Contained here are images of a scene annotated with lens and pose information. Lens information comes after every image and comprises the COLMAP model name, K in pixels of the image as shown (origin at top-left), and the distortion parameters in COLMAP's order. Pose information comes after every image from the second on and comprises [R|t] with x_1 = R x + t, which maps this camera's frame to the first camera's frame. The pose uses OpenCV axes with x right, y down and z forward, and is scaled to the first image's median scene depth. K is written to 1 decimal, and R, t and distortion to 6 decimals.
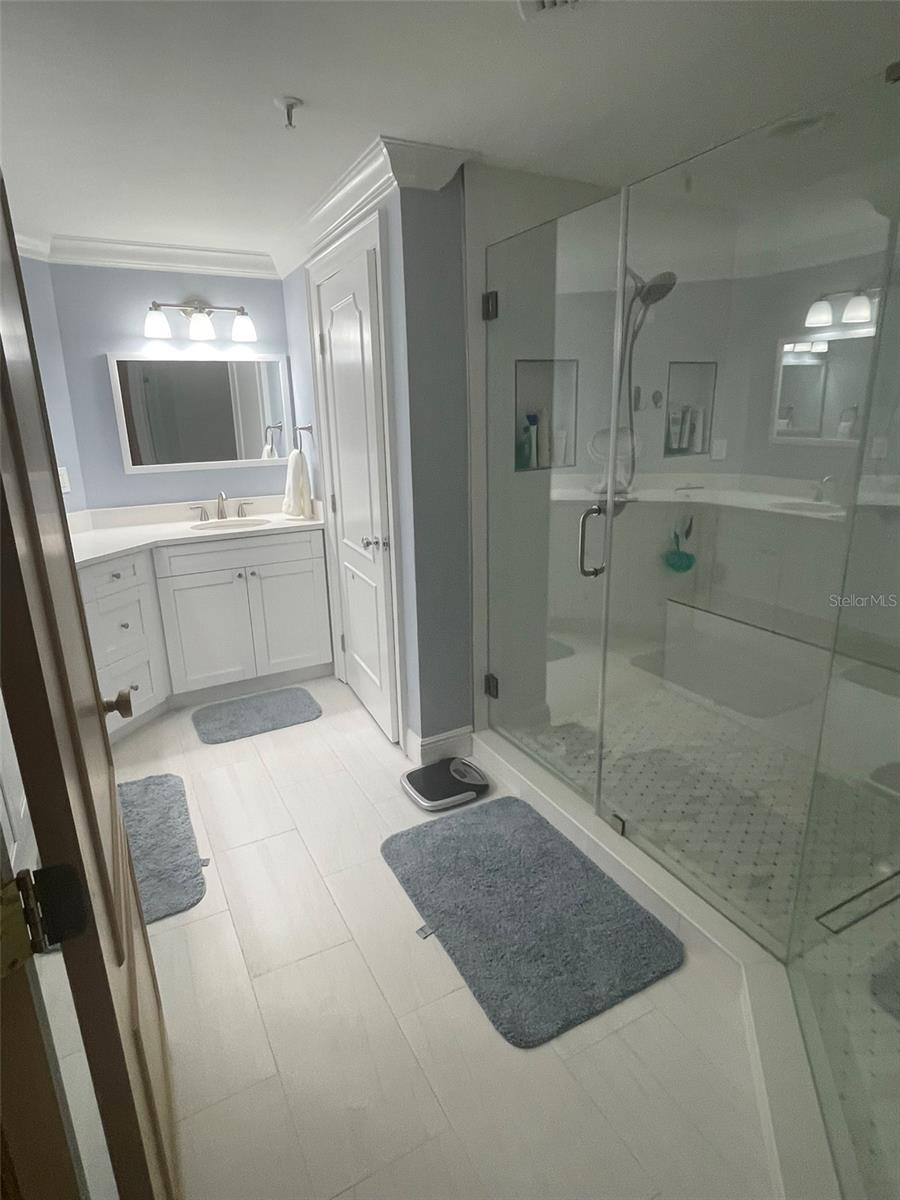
lens RADIAL K [[656.0, 0, 450.0], [0, 656.0, 600.0], [0, 0, 1]] dist [-0.010322, -0.001389]
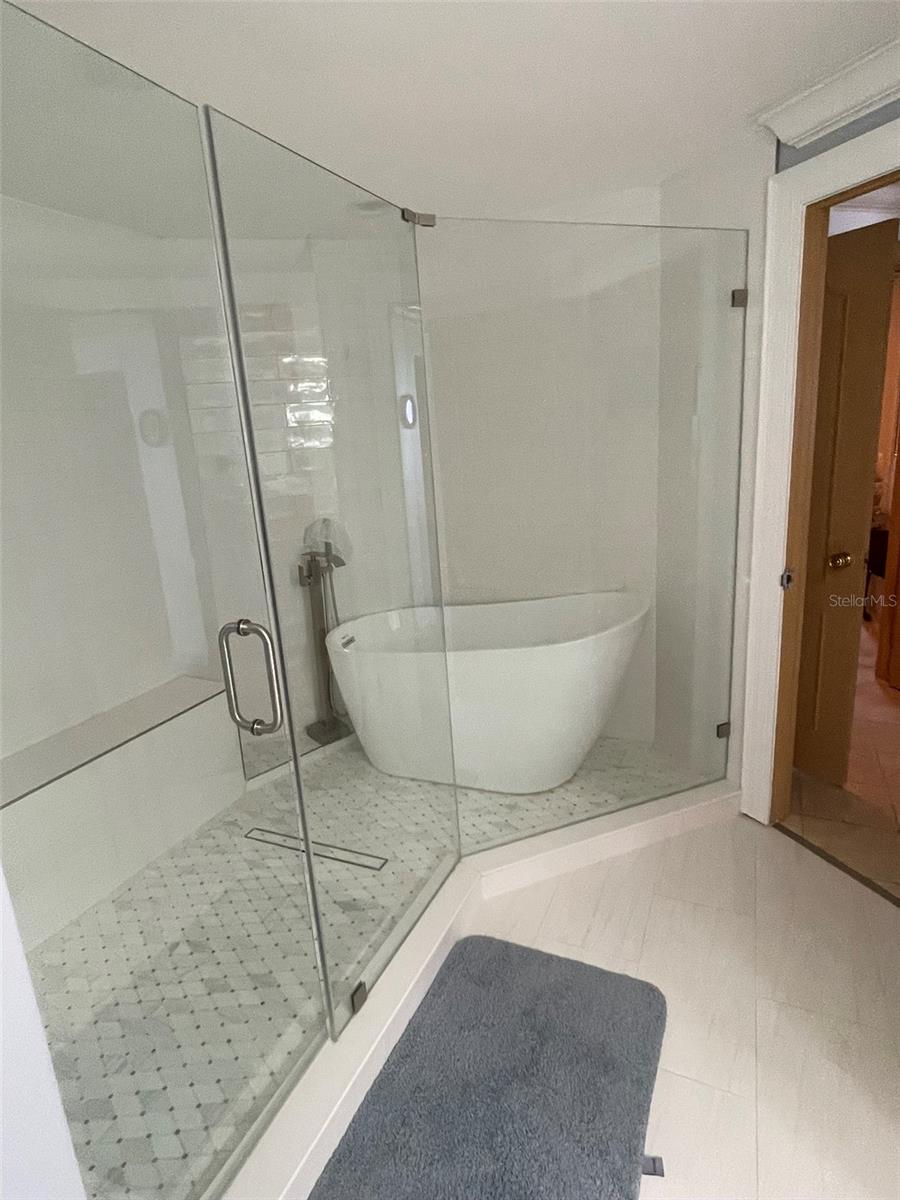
lens RADIAL K [[656.0, 0, 450.0], [0, 656.0, 600.0], [0, 0, 1]] dist [-0.010322, -0.001389]
pose [[-0.604714, -0.135285, 0.784869, -0.387291], [0.304236, 0.871497, 0.384620, -0.357074], [-0.736045, 0.471371, -0.485848, 1.259722]]
